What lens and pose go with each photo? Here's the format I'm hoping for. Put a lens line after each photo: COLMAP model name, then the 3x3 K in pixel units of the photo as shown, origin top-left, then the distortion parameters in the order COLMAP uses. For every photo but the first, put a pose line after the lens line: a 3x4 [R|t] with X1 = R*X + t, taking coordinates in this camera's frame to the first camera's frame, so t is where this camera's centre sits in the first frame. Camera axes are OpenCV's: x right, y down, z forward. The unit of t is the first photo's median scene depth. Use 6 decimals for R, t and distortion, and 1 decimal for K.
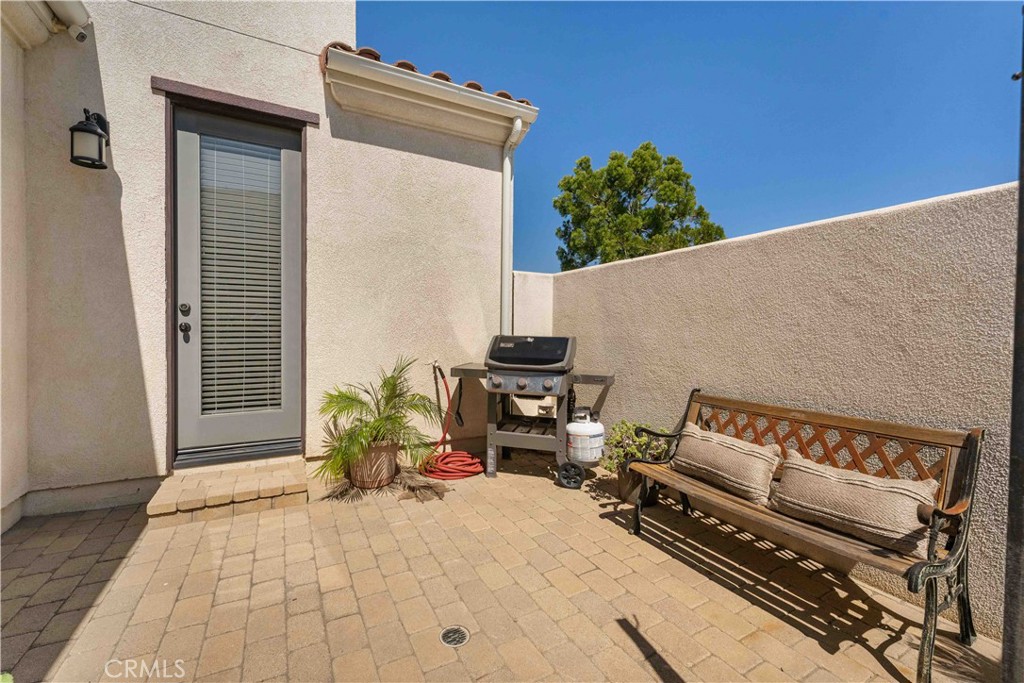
lens RADIAL K [[425.1, 0, 502.6], [0, 425.1, 331.2], [0, 0, 1]] dist [0.000153, 0.000115]
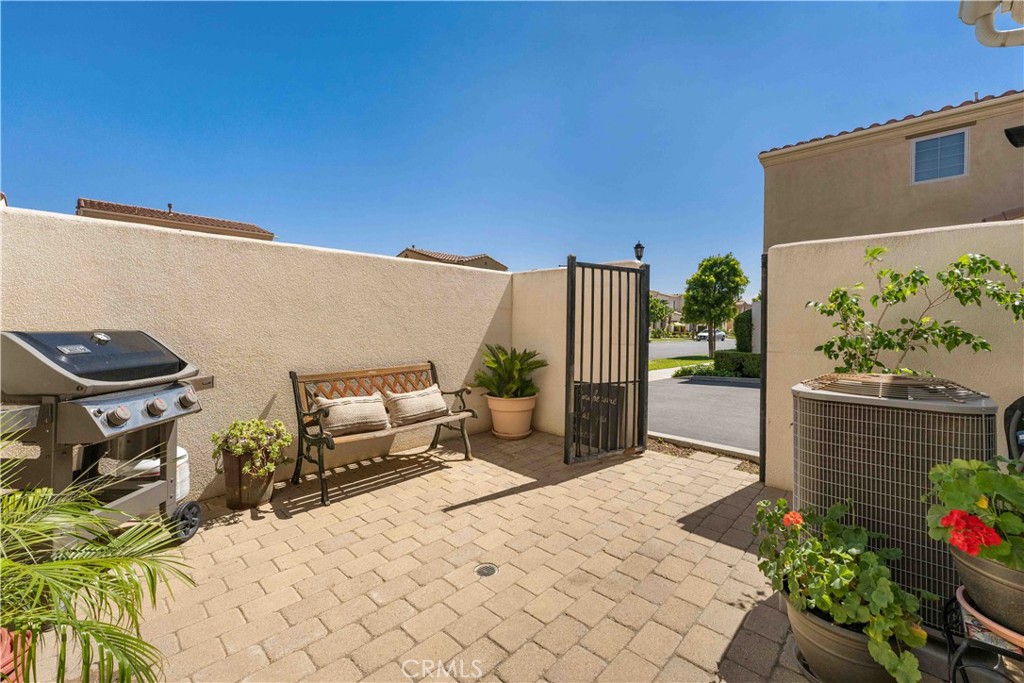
lens RADIAL K [[425.1, 0, 502.6], [0, 425.1, 331.2], [0, 0, 1]] dist [0.000153, 0.000115]
pose [[-0.321133, -0.027859, 0.946624, -0.981155], [-0.003924, 0.999598, 0.028086, -0.007786], [-0.947026, 0.005305, -0.321113, 1.037279]]
